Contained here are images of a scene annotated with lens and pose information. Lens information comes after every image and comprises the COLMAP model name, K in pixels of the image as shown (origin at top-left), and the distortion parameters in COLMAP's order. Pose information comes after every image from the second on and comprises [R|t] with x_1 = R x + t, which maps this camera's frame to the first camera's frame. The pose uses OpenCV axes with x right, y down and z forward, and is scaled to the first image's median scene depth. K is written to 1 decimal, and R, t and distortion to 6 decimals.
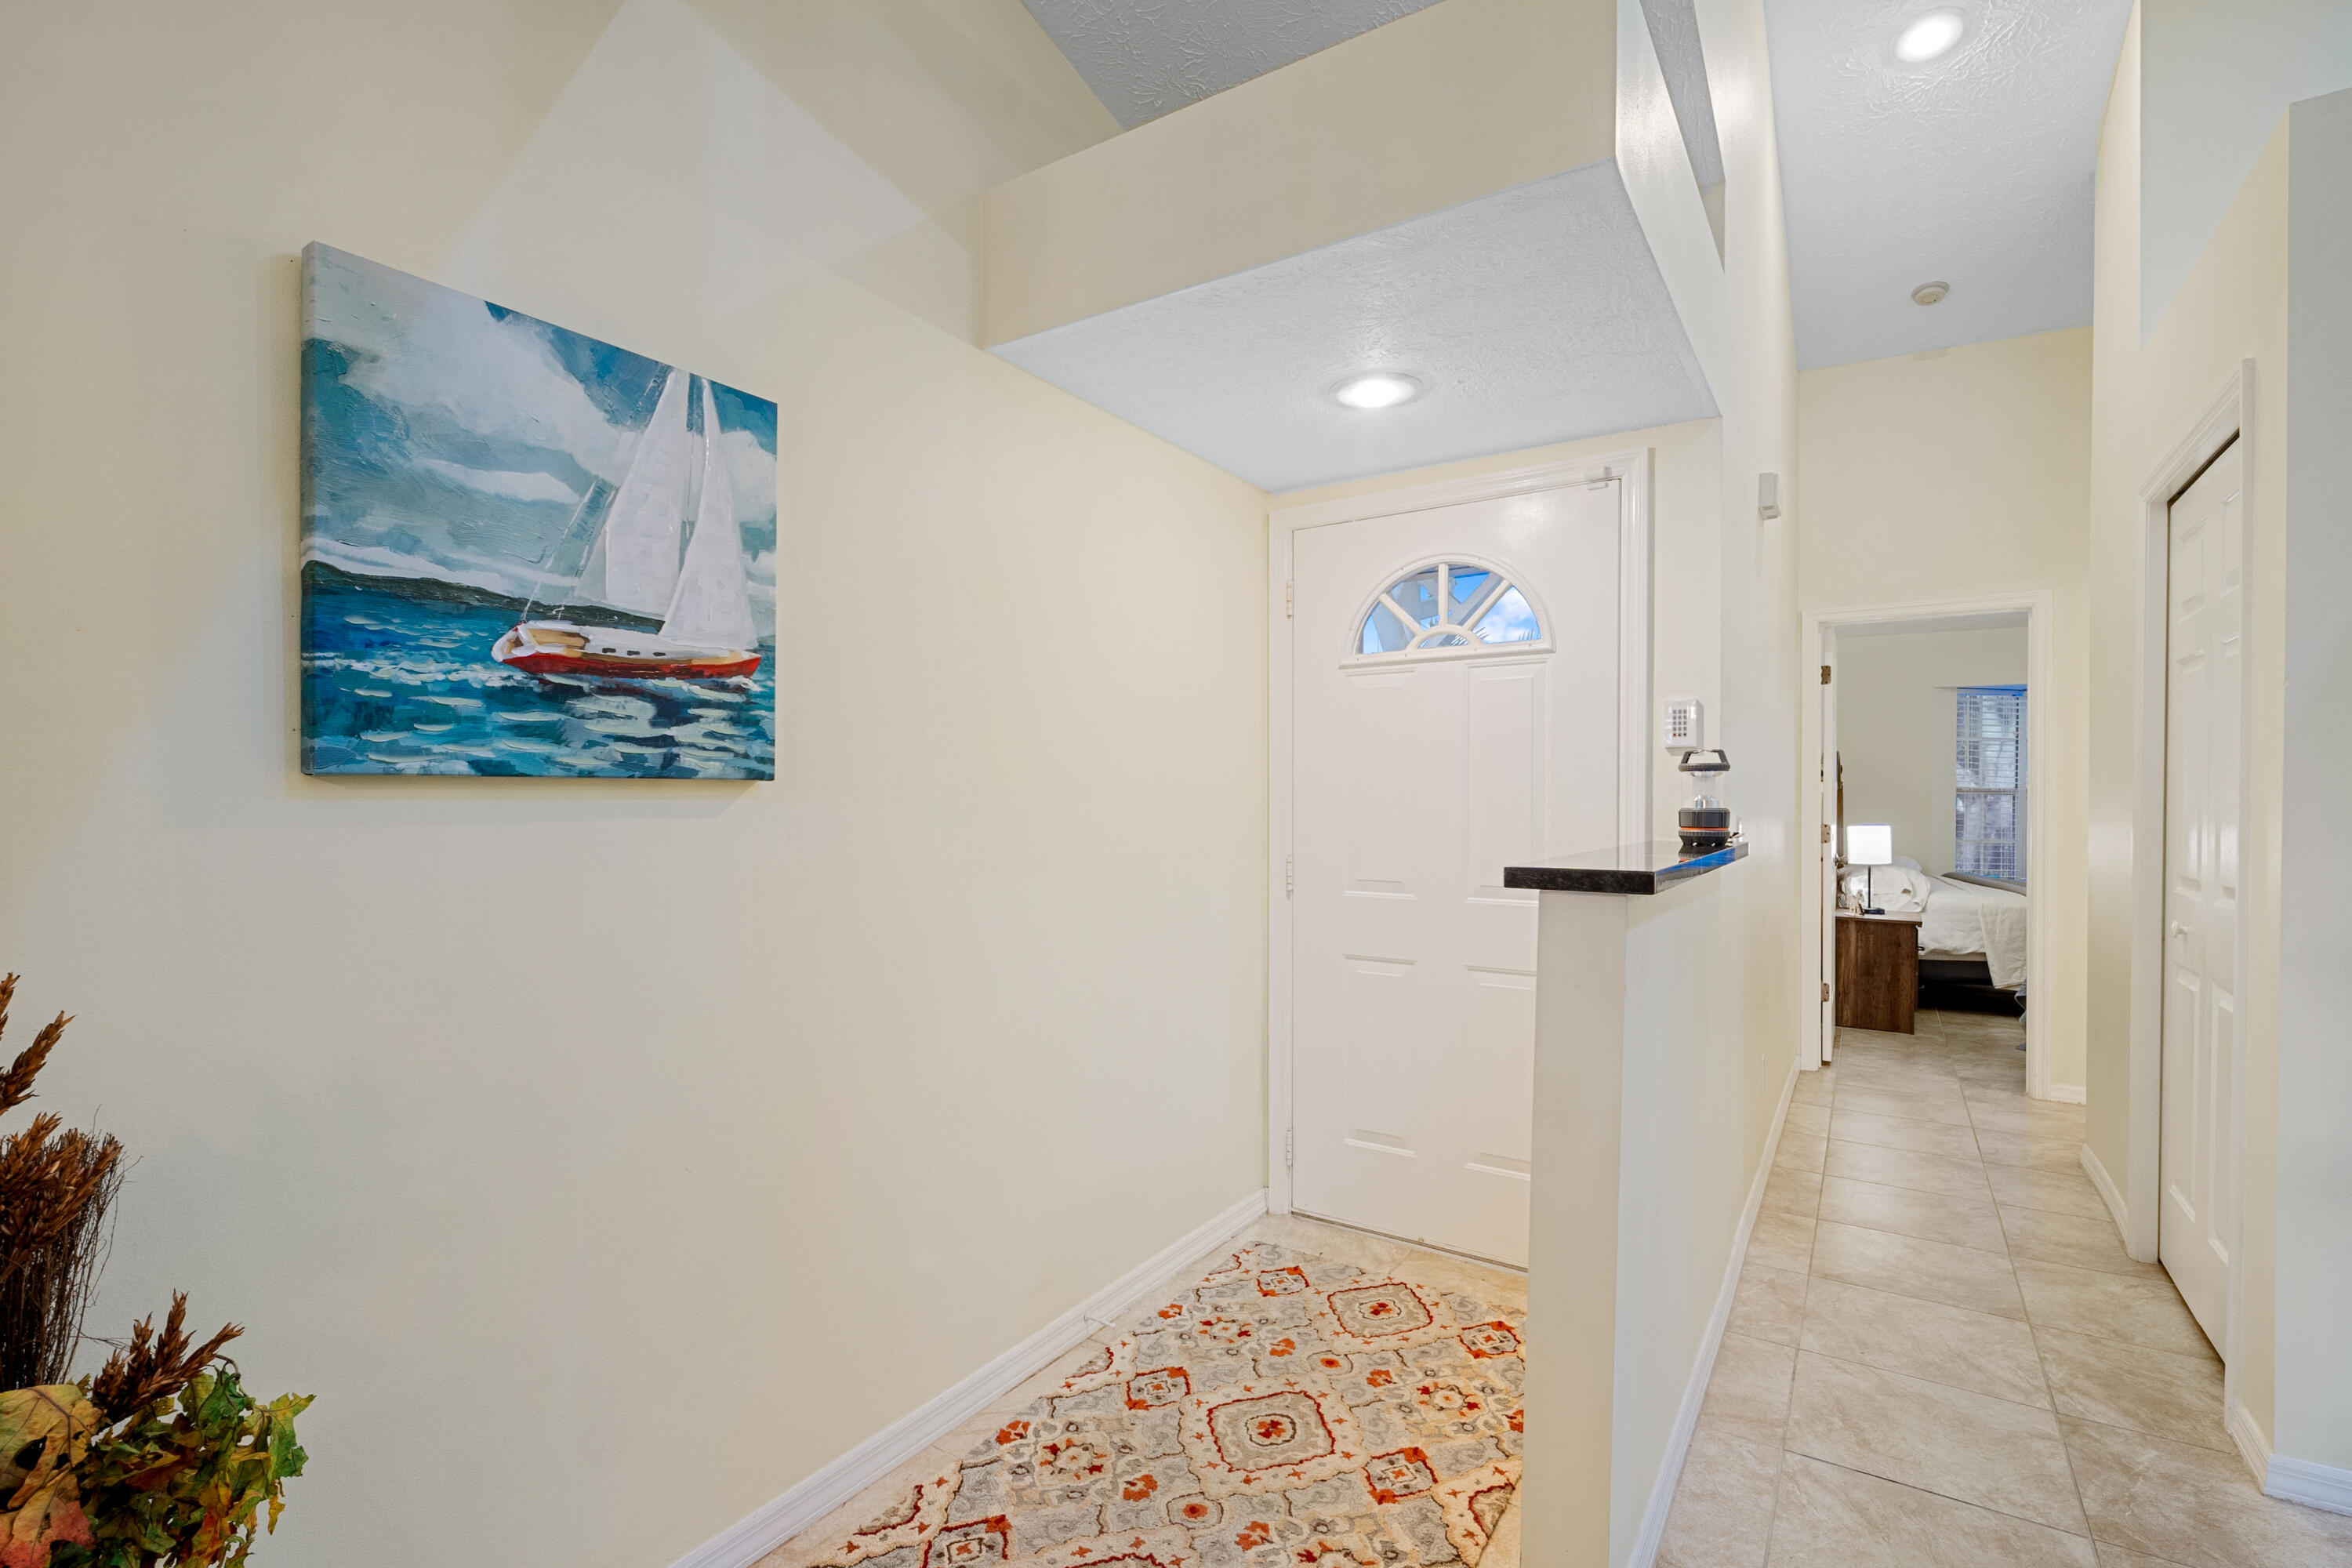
lens RADIAL K [[1055.8, 0, 1175.3], [0, 1055.8, 810.1], [0, 0, 1]] dist [-0.003247, -0.000650]
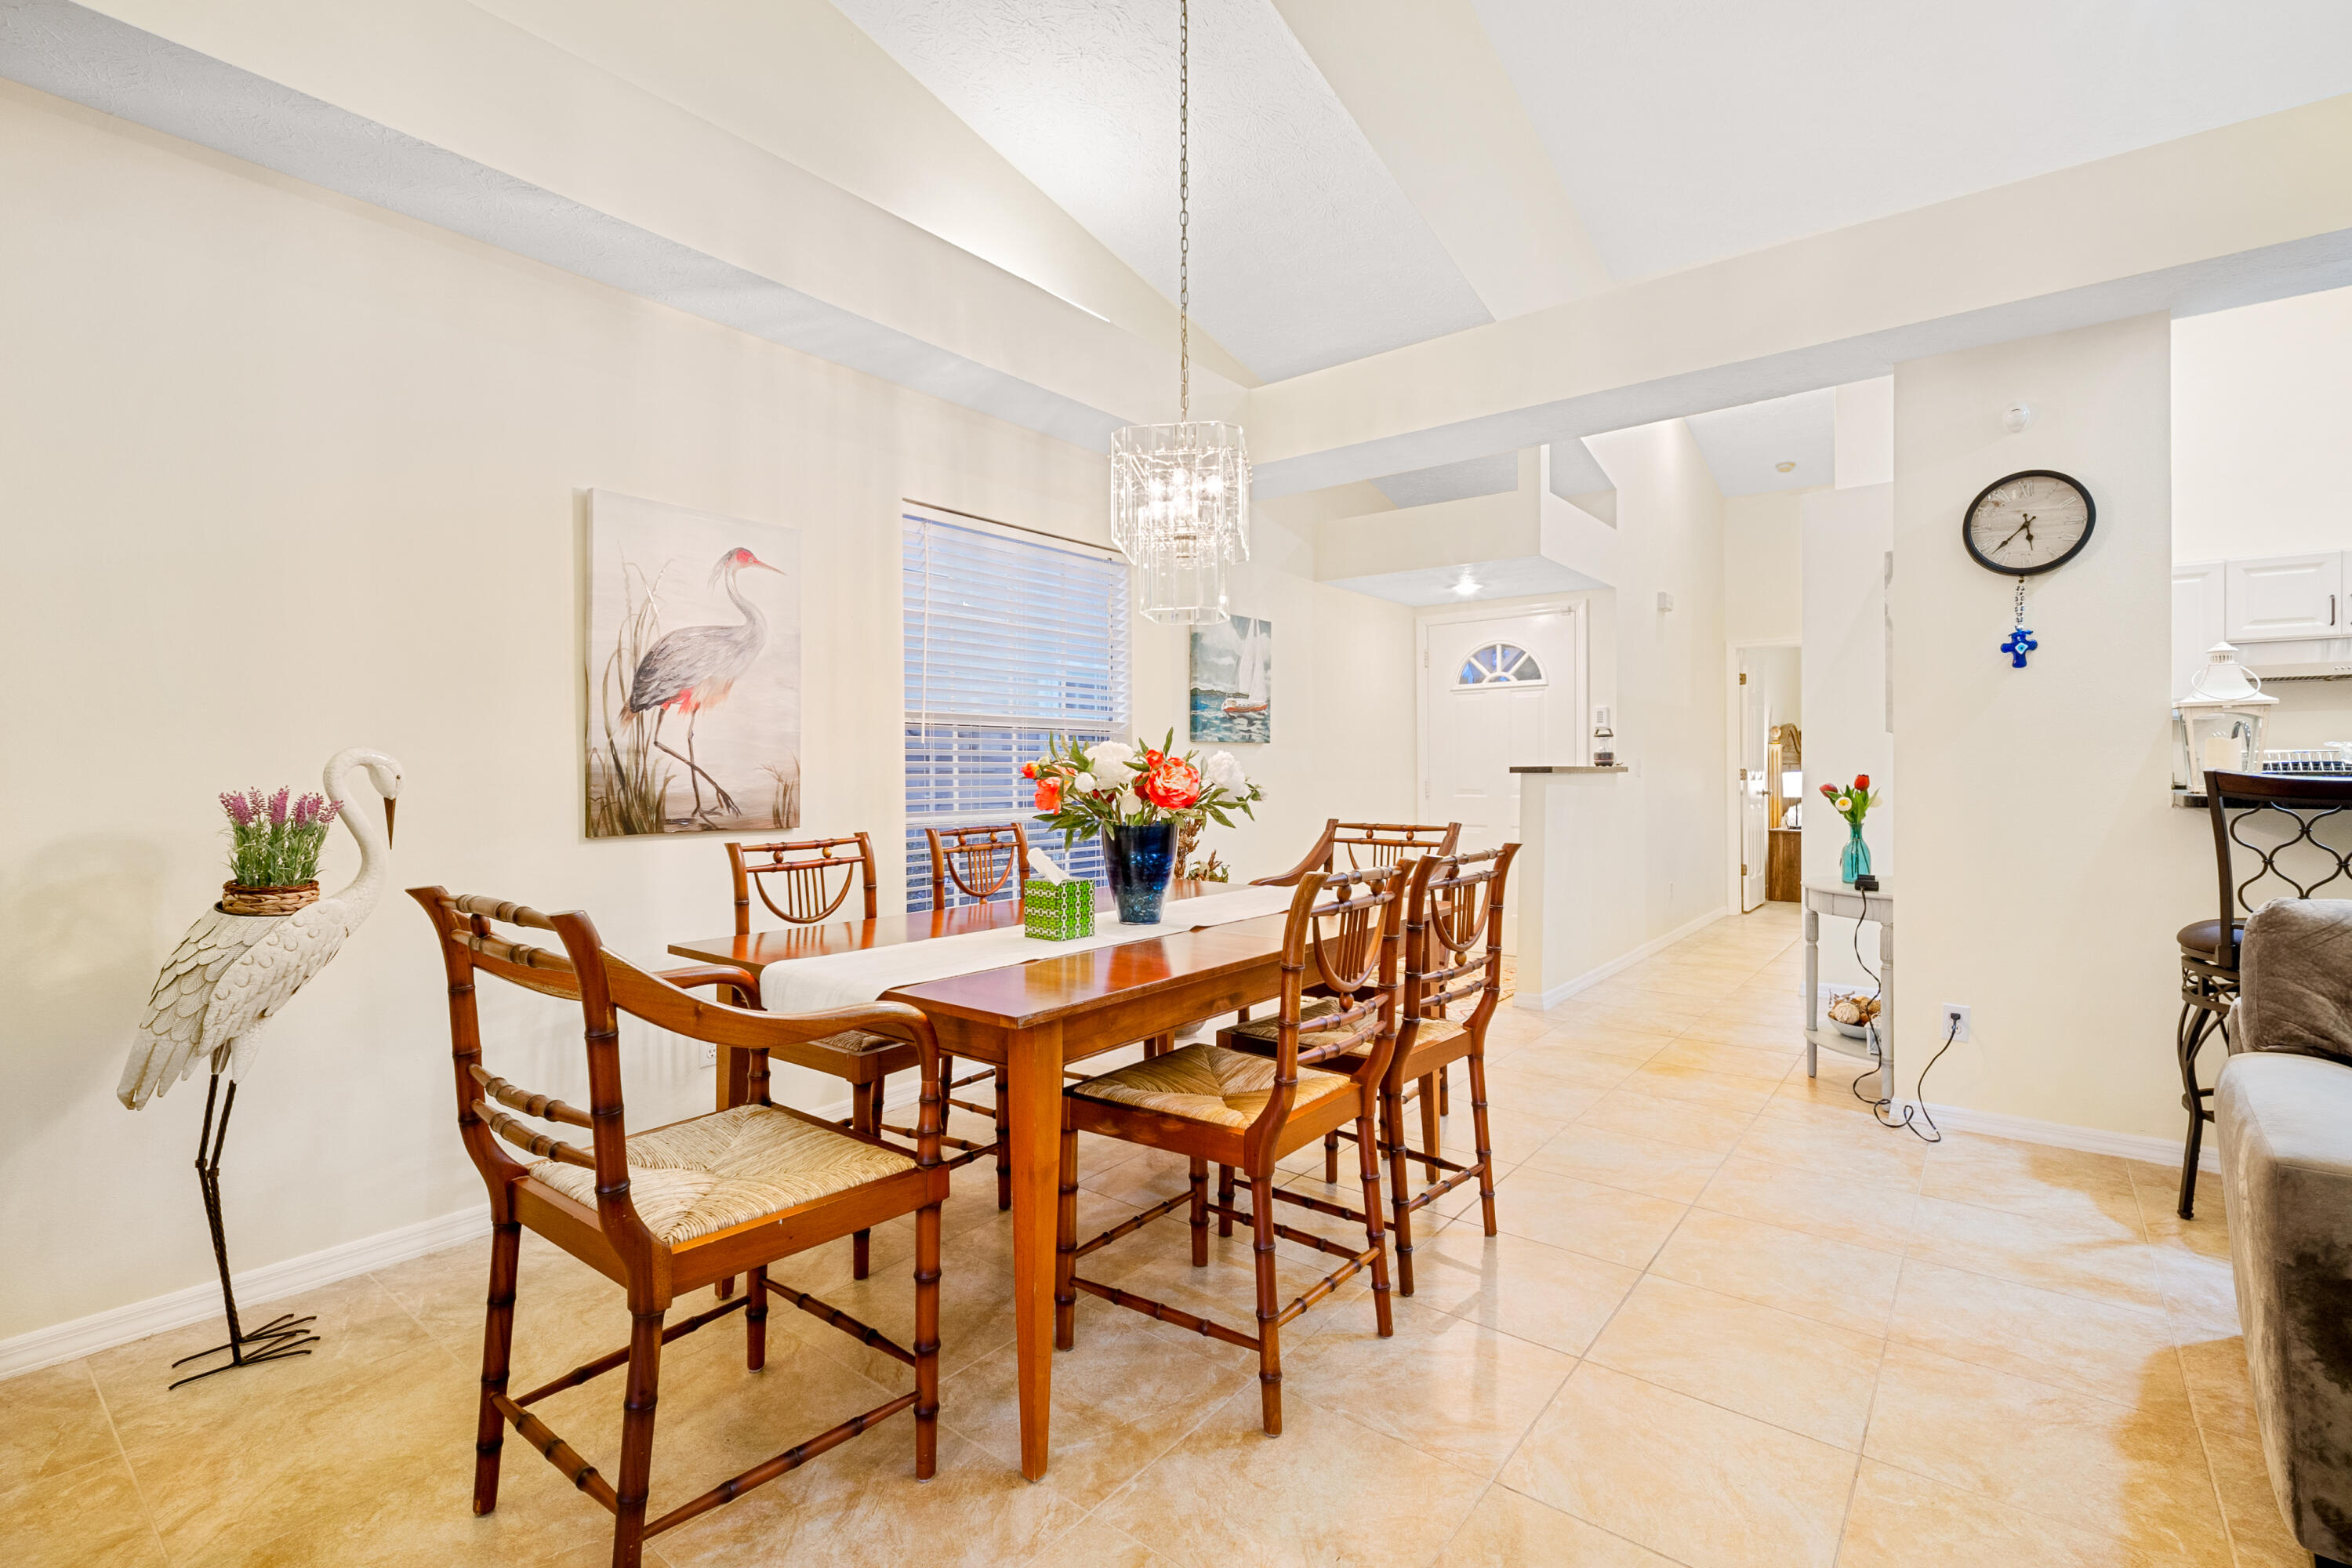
lens RADIAL K [[1043.6, 0, 1180.4], [0, 1043.6, 775.3], [0, 0, 1]] dist [0.011602, -0.007691]
pose [[0.996828, -0.007276, -0.079258, -0.289434], [0.006782, 0.999956, -0.006501, 0.060523], [0.079302, 0.005943, 0.996833, -1.492451]]
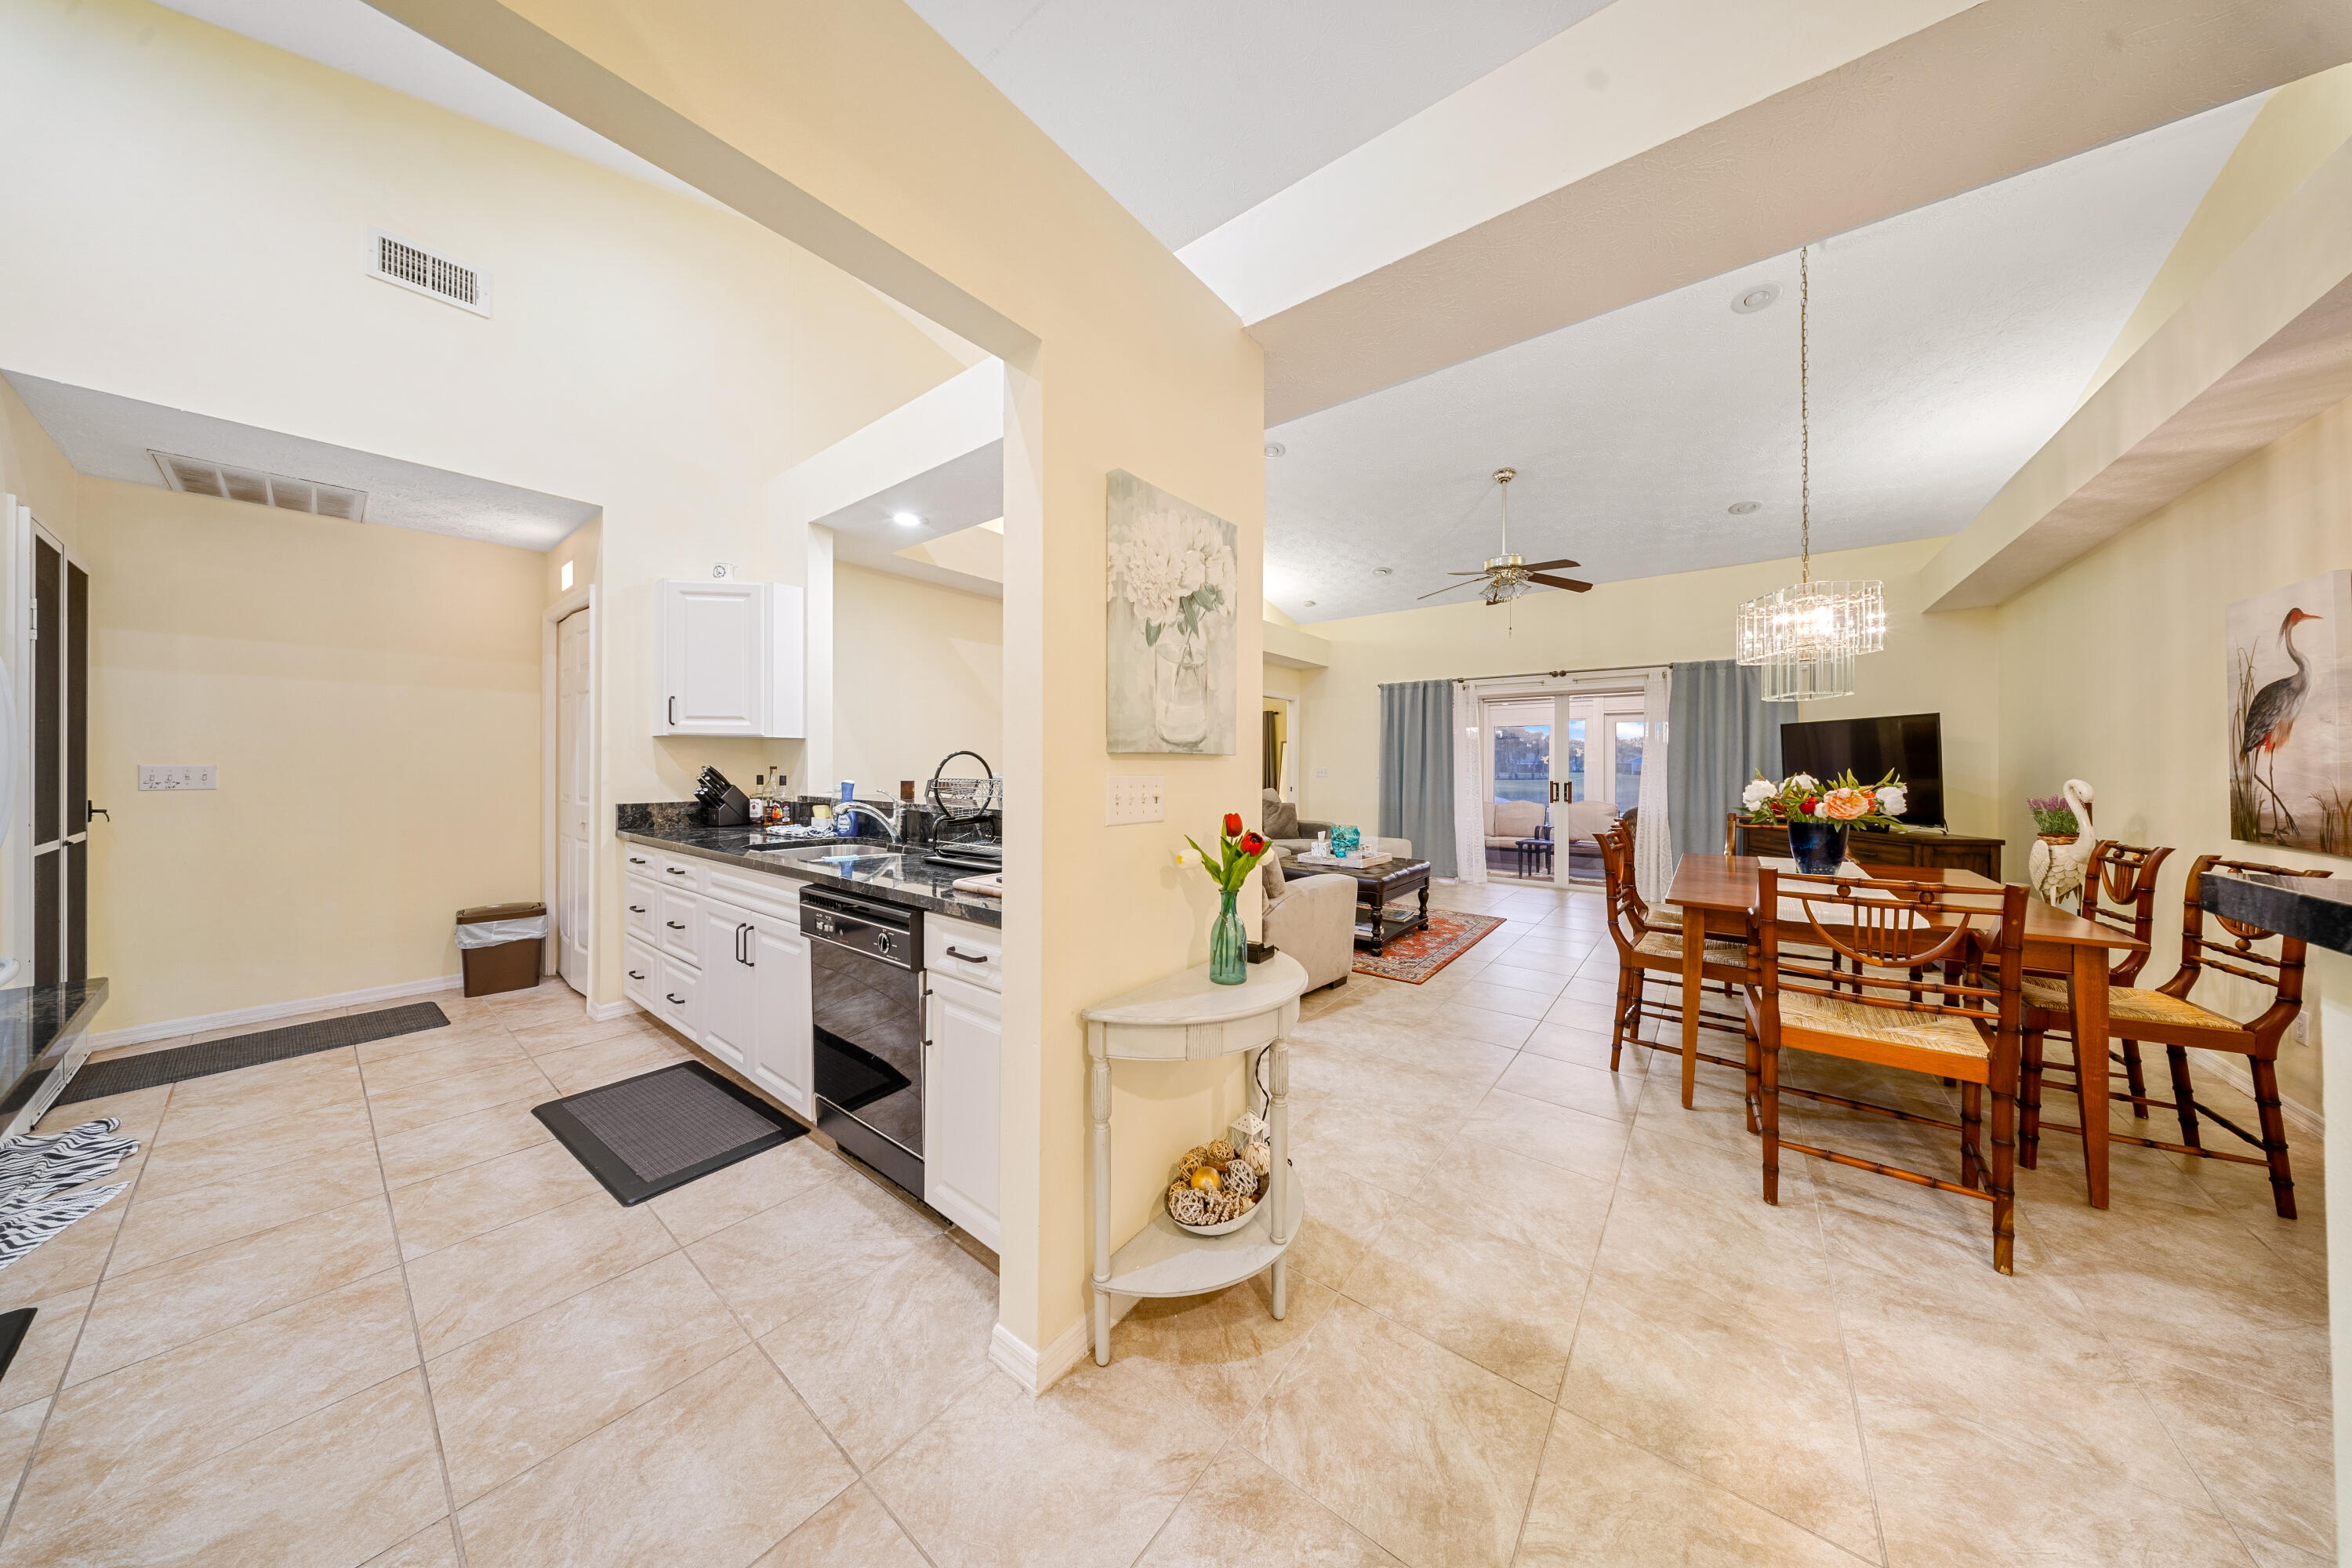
lens RADIAL K [[696.7, 0, 1178.9], [0, 696.7, 765.5], [0, 0, 1]] dist [-0.001082, -0.000077]
pose [[-0.997233, -0.009309, 0.073754, 0.602177], [-0.008588, 0.999912, 0.010098, -0.000192], [-0.073842, 0.009437, -0.997225, 0.853997]]
